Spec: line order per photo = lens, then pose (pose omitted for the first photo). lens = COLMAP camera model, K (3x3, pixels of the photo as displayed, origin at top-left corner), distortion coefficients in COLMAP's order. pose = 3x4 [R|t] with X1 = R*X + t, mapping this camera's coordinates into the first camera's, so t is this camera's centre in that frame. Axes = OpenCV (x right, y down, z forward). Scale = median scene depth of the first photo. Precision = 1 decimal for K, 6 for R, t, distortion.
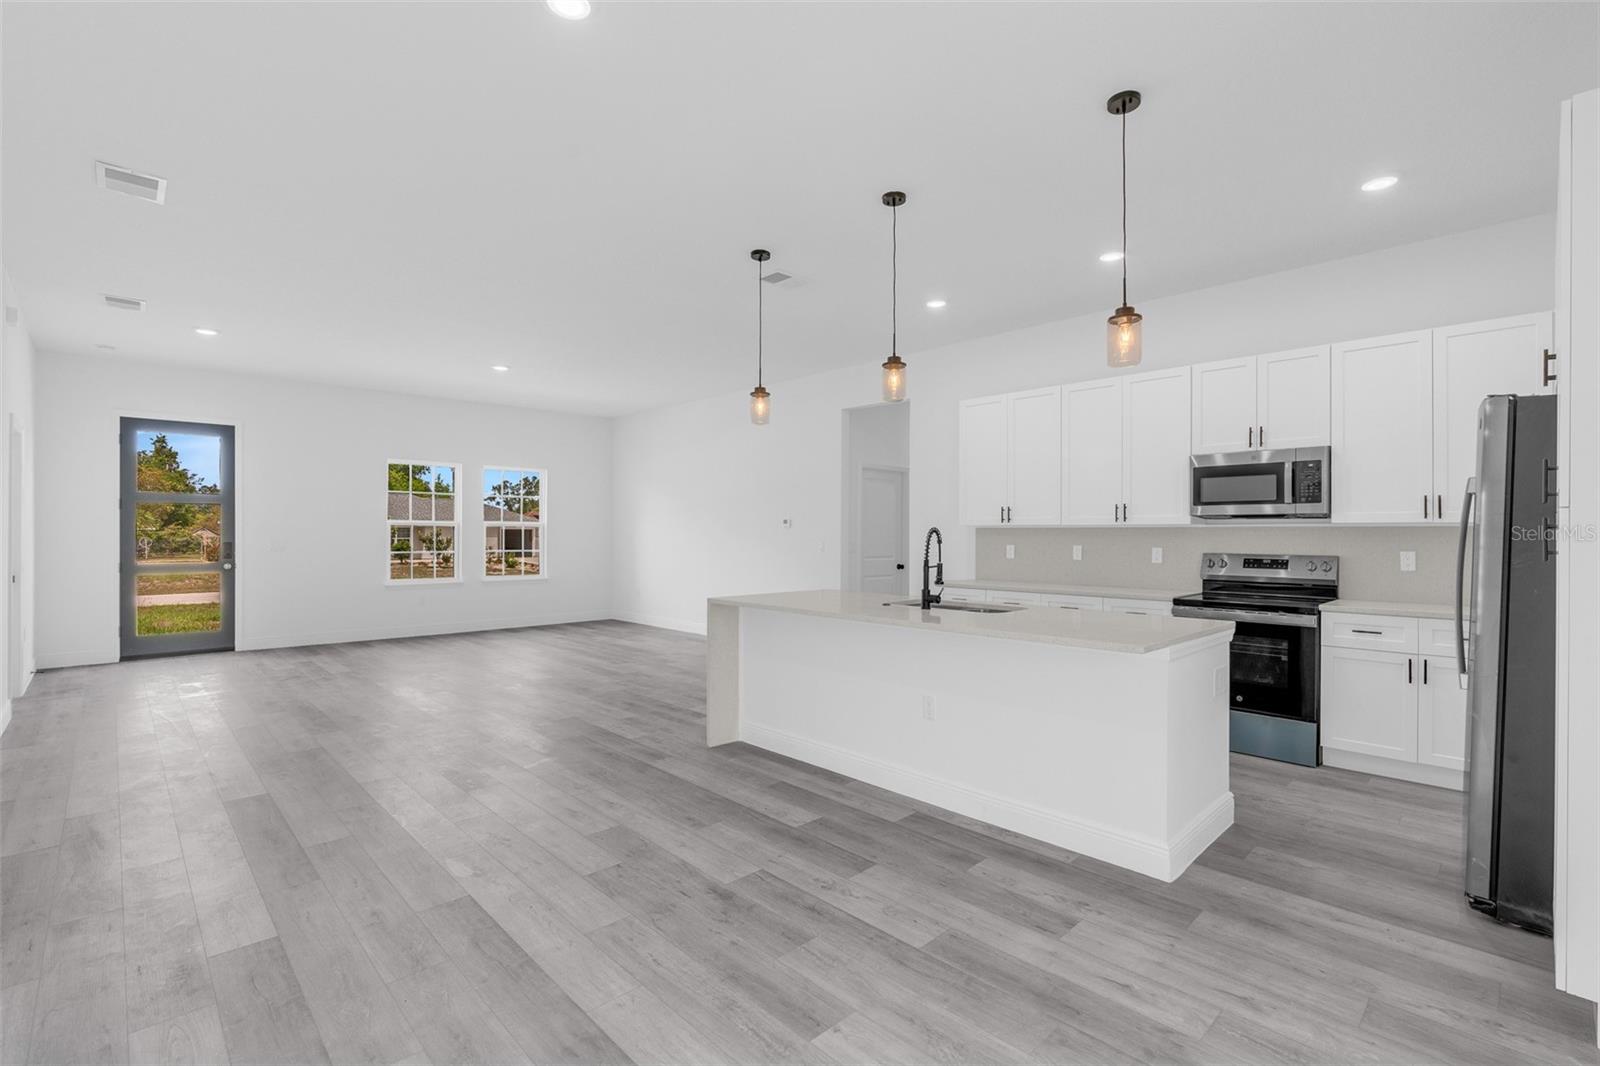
lens RADIAL K [[721.8, 0, 797.1], [0, 721.8, 531.1], [0, 0, 1]] dist [-0.010760, 0.004237]
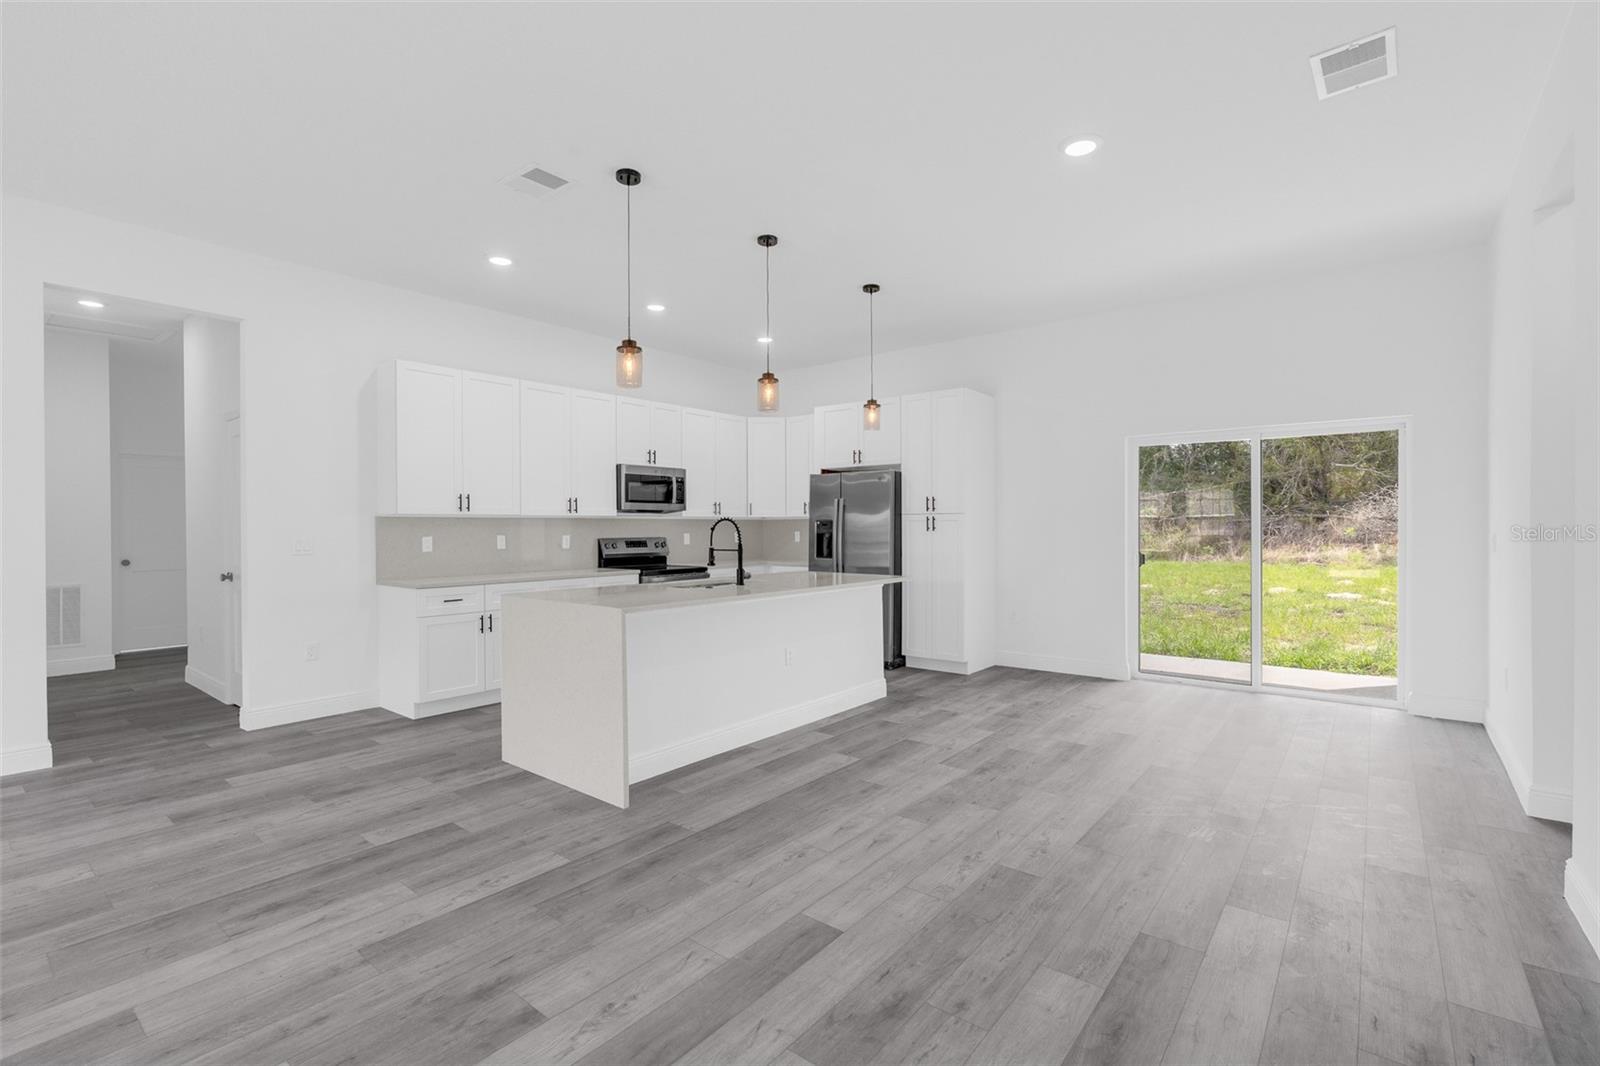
lens RADIAL K [[721.8, 0, 795.9], [0, 721.8, 531.2], [0, 0, 1]] dist [-0.010760, 0.004237]
pose [[-0.125795, -0.008747, 0.992018, -0.918044], [0.000793, 0.999960, 0.008917, 0.007464], [-0.992056, 0.001909, -0.125783, 0.958861]]
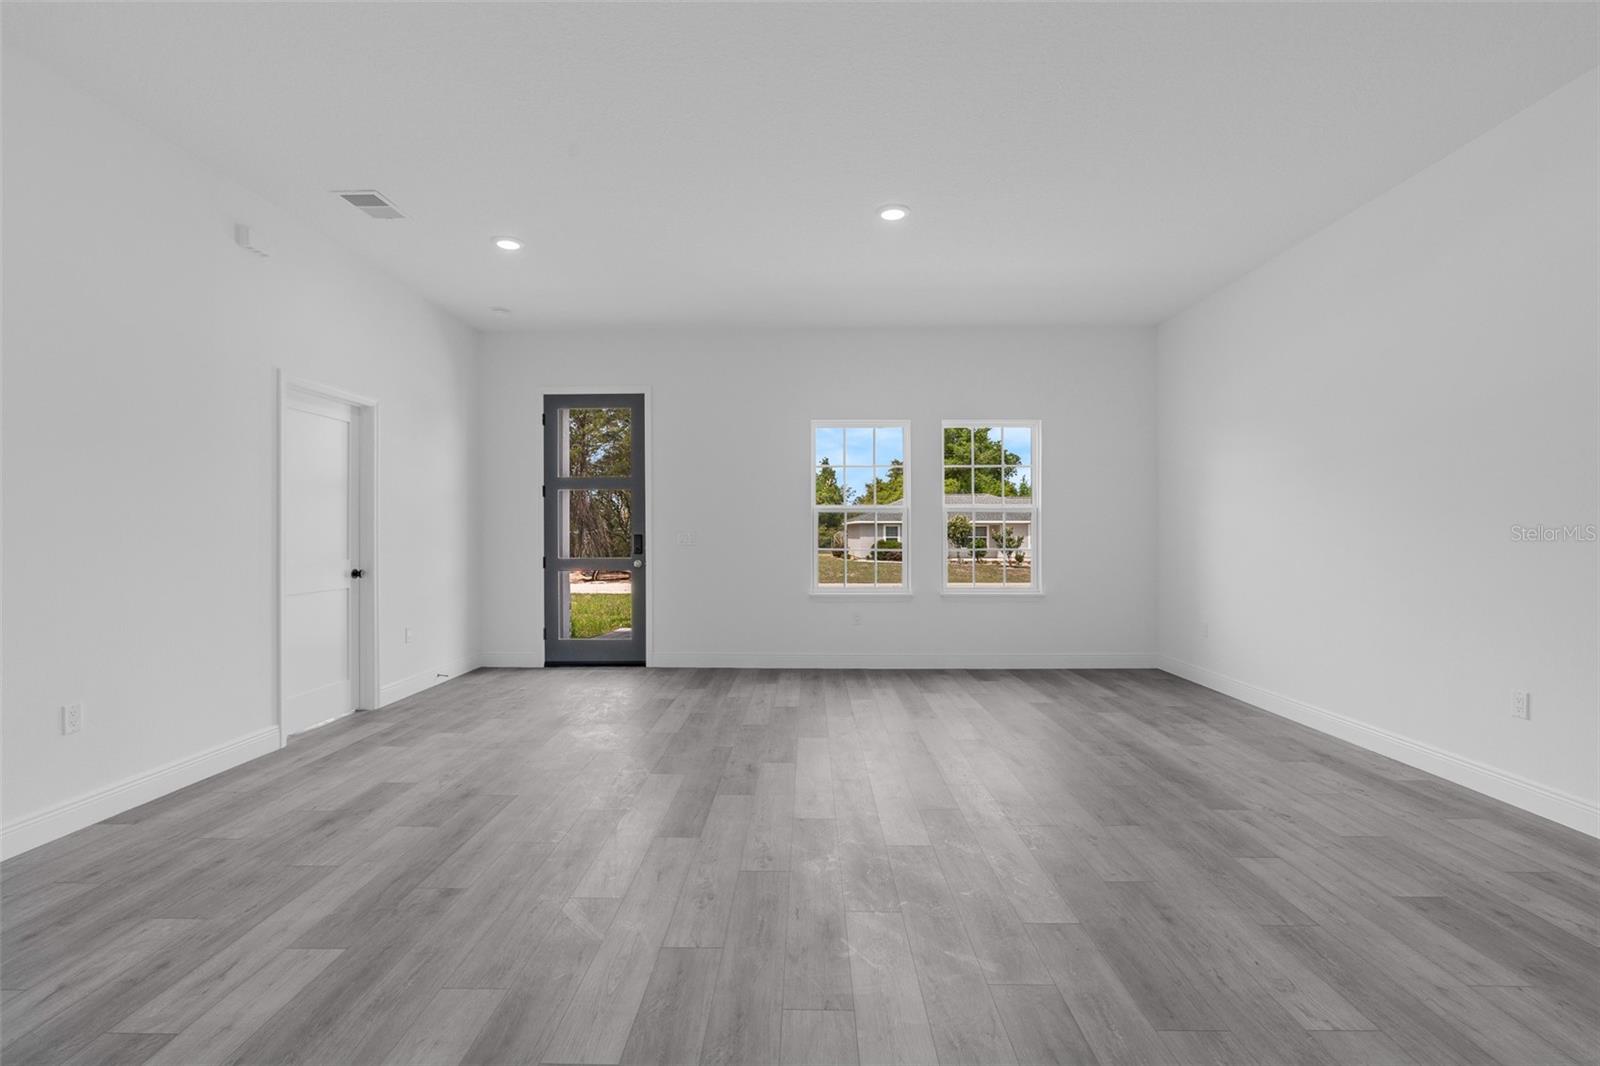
lens RADIAL K [[721.8, 0, 796.1], [0, 721.8, 532.9], [0, 0, 1]] dist [-0.010760, 0.004237]
pose [[0.710185, -0.003906, -0.704004, -0.141517], [0.006033, 0.999982, 0.000538, 0.026507], [0.703989, -0.004630, 0.710196, 0.990102]]
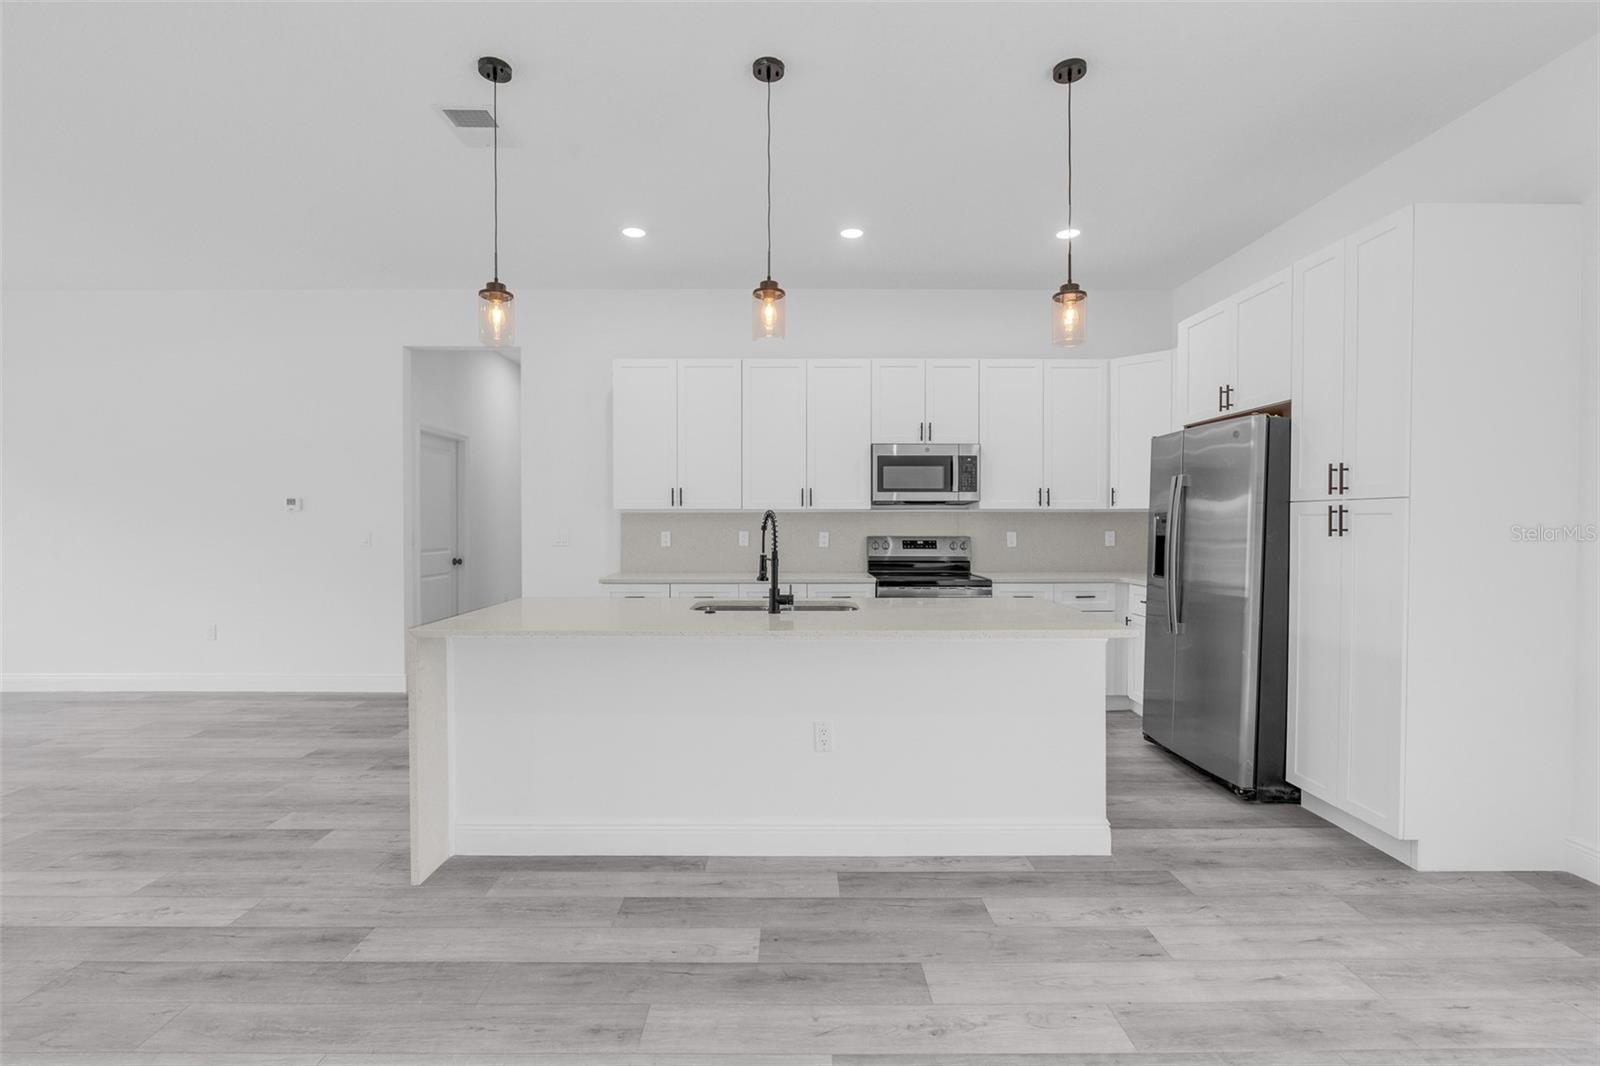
lens RADIAL K [[721.8, 0, 793.5], [0, 721.8, 530.8], [0, 0, 1]] dist [-0.010760, 0.004237]
pose [[0.689086, -0.014010, 0.724544, -0.343309], [-0.000006, 0.999813, 0.019339, 0.002199], [-0.724680, -0.013331, 0.688957, 0.399073]]
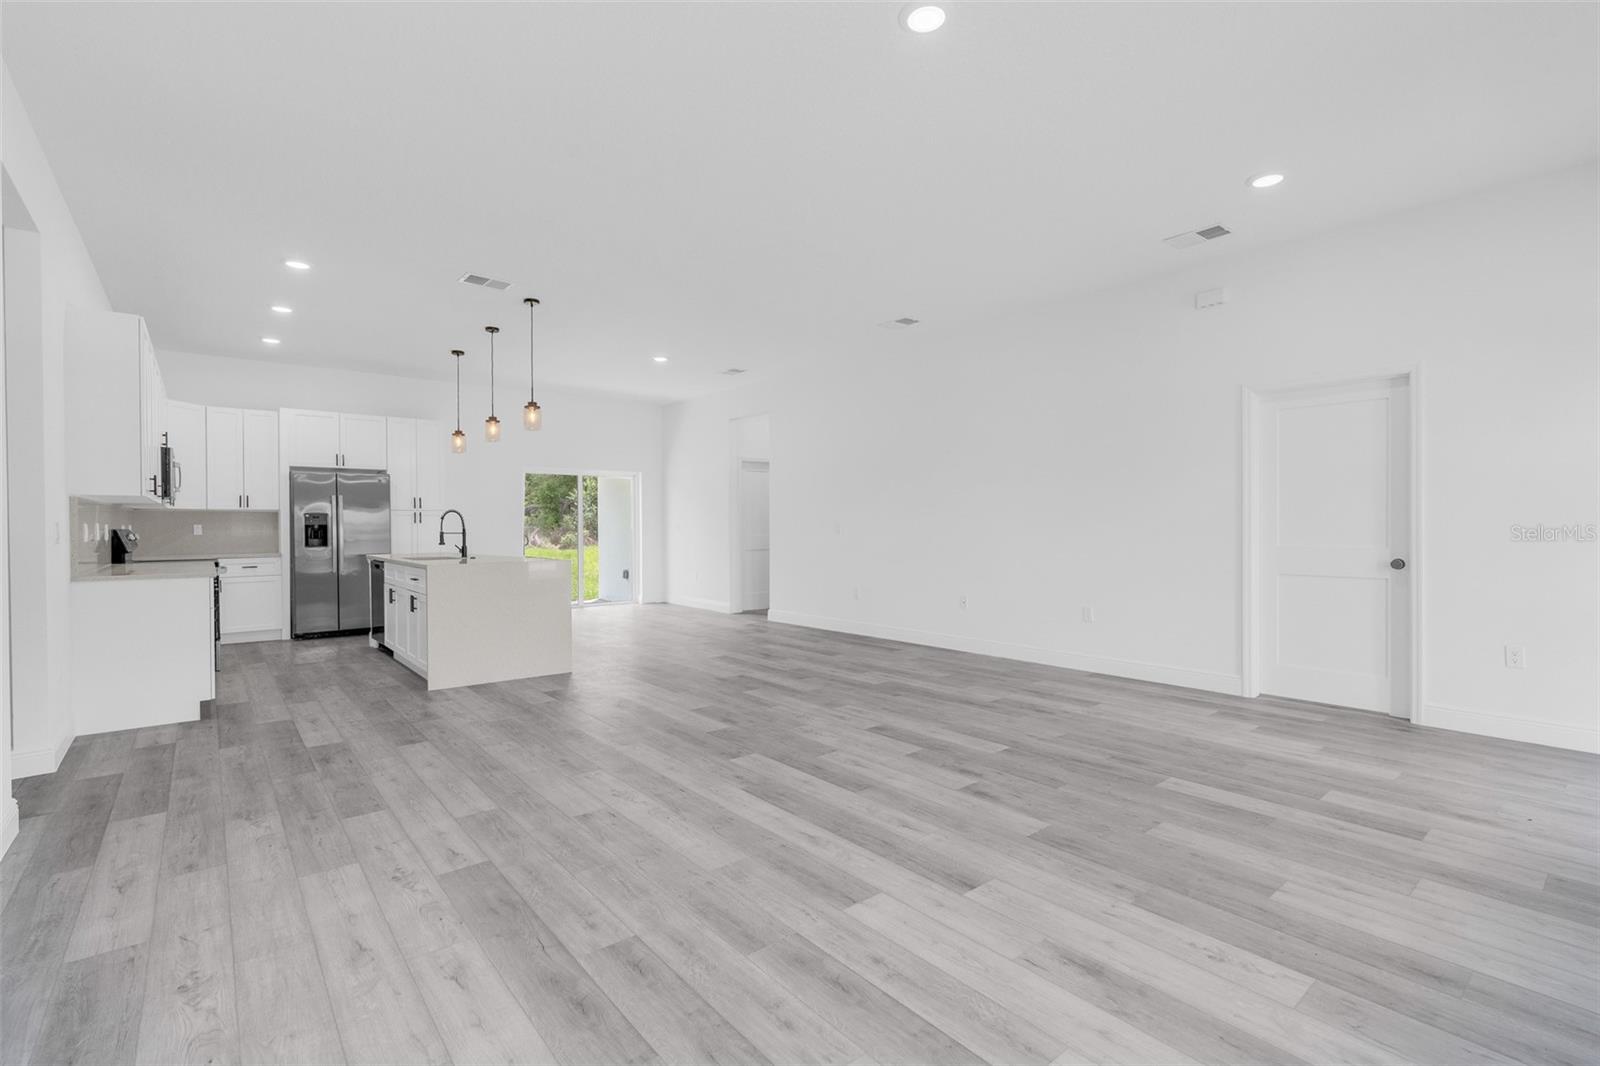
lens RADIAL K [[721.8, 0, 795.0], [0, 721.8, 535.0], [0, 0, 1]] dist [-0.010760, 0.004237]
pose [[-0.997229, -0.000100, 0.074392, -0.661283], [0.000586, 0.999957, 0.009207, 0.035791], [-0.074390, 0.009225, -0.997187, 2.394957]]
